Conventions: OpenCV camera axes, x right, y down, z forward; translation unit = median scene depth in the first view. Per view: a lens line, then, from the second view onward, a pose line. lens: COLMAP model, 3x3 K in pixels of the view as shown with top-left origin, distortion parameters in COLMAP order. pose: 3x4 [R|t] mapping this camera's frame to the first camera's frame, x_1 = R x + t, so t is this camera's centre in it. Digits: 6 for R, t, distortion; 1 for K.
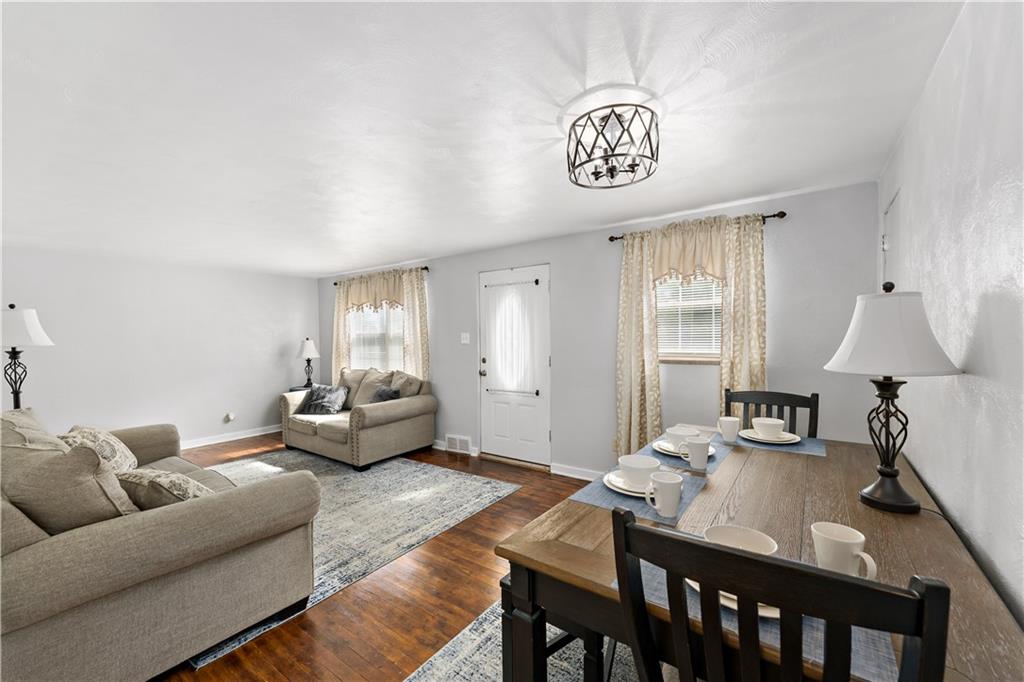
lens RADIAL K [[410.7, 0, 510.4], [0, 410.7, 337.8], [0, 0, 1]] dist [0.000606, 0.001240]
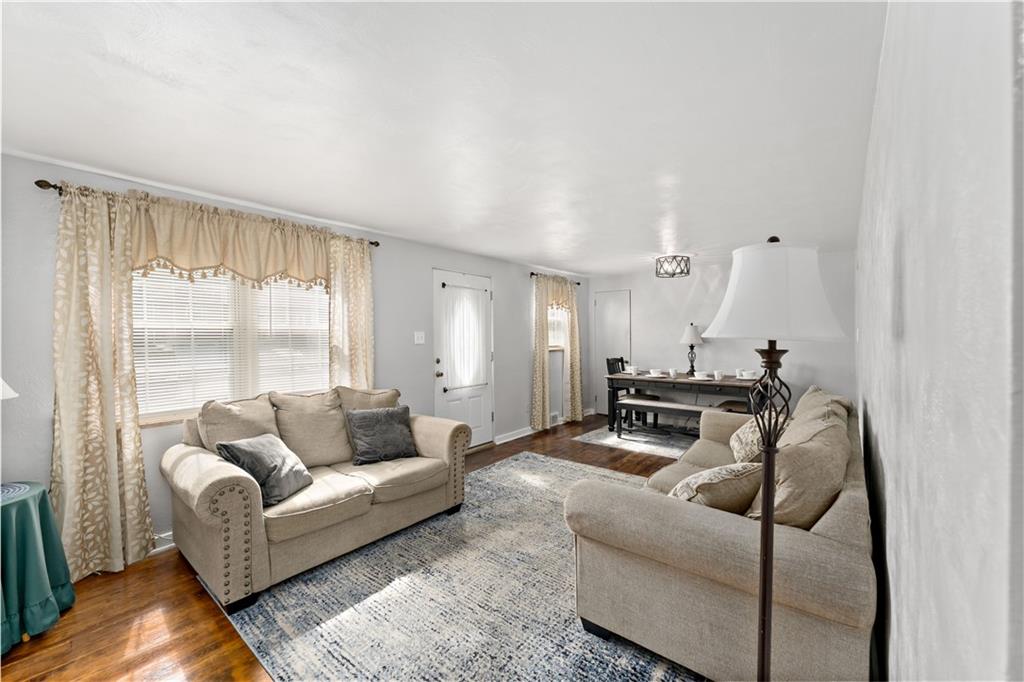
lens RADIAL K [[410.7, 0, 517.7], [0, 410.7, 332.8], [0, 0, 1]] dist [0.000606, 0.001240]
pose [[0.042459, 0.023303, 0.998826, -1.261829], [0.009315, 0.999675, -0.023719, 0.017615], [-0.999055, 0.010311, 0.042228, 0.956437]]
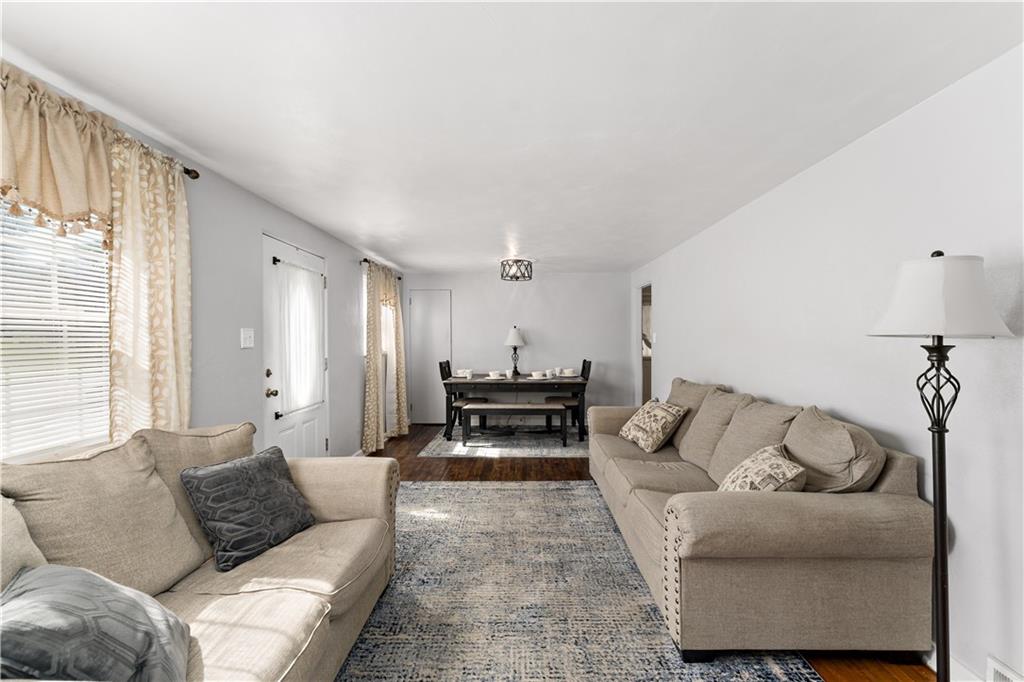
lens RADIAL K [[410.7, 0, 519.5], [0, 410.7, 335.5], [0, 0, 1]] dist [0.000606, 0.001240]
pose [[-0.588425, 0.022535, 0.808238, -1.010948], [0.014402, 0.999745, -0.017390, 0.016710], [-0.808424, 0.001407, -0.588599, 1.313878]]
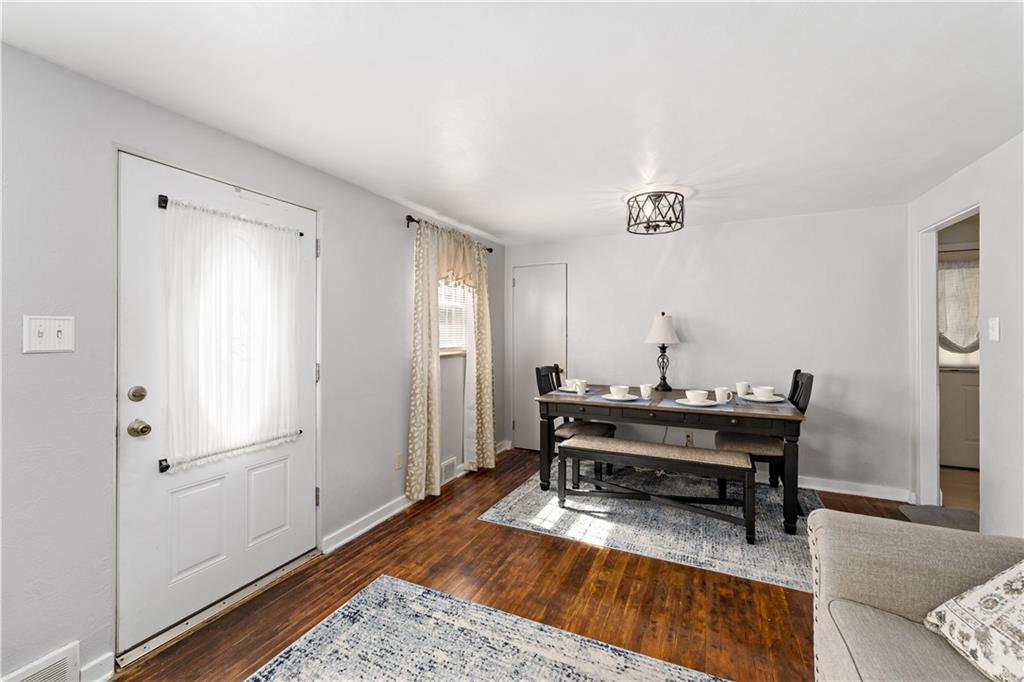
lens RADIAL K [[410.7, 0, 510.8], [0, 410.7, 333.2], [0, 0, 1]] dist [0.000606, 0.001240]
pose [[-0.178232, 0.015011, 0.983874, -0.607845], [0.012373, 0.999839, -0.013013, 0.012578], [-0.983911, 0.009854, -0.178389, 0.911685]]
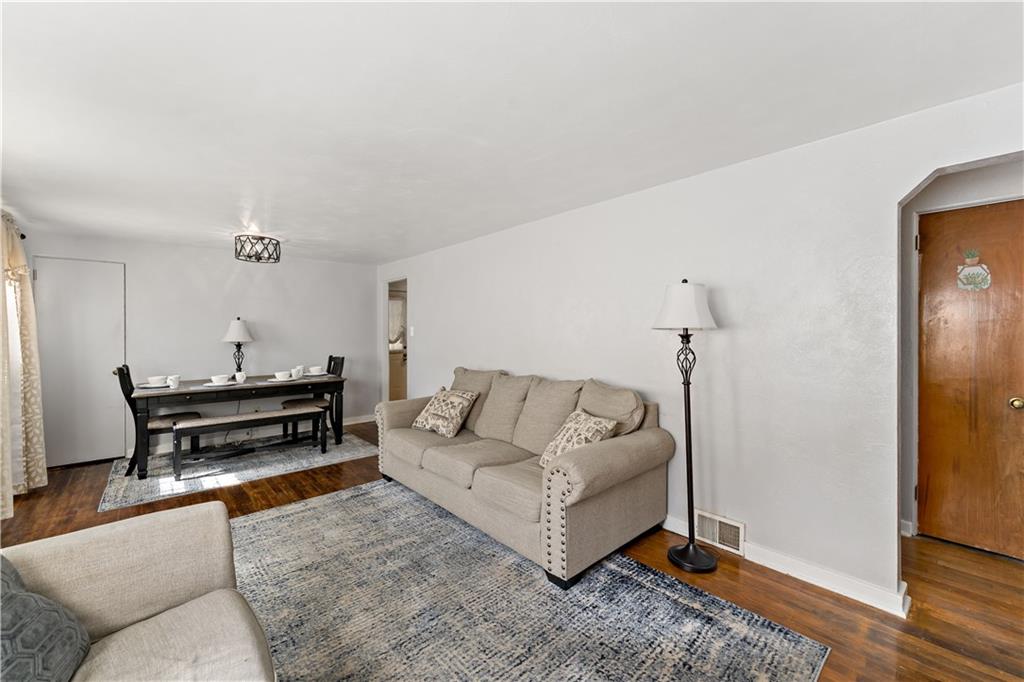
lens RADIAL K [[410.7, 0, 514.0], [0, 410.7, 327.2], [0, 0, 1]] dist [0.000606, 0.001240]
pose [[-0.979240, 0.022189, 0.201485, -0.795621], [0.020270, 0.999727, -0.011579, 0.016232], [-0.201687, -0.007255, -0.979423, 1.468271]]
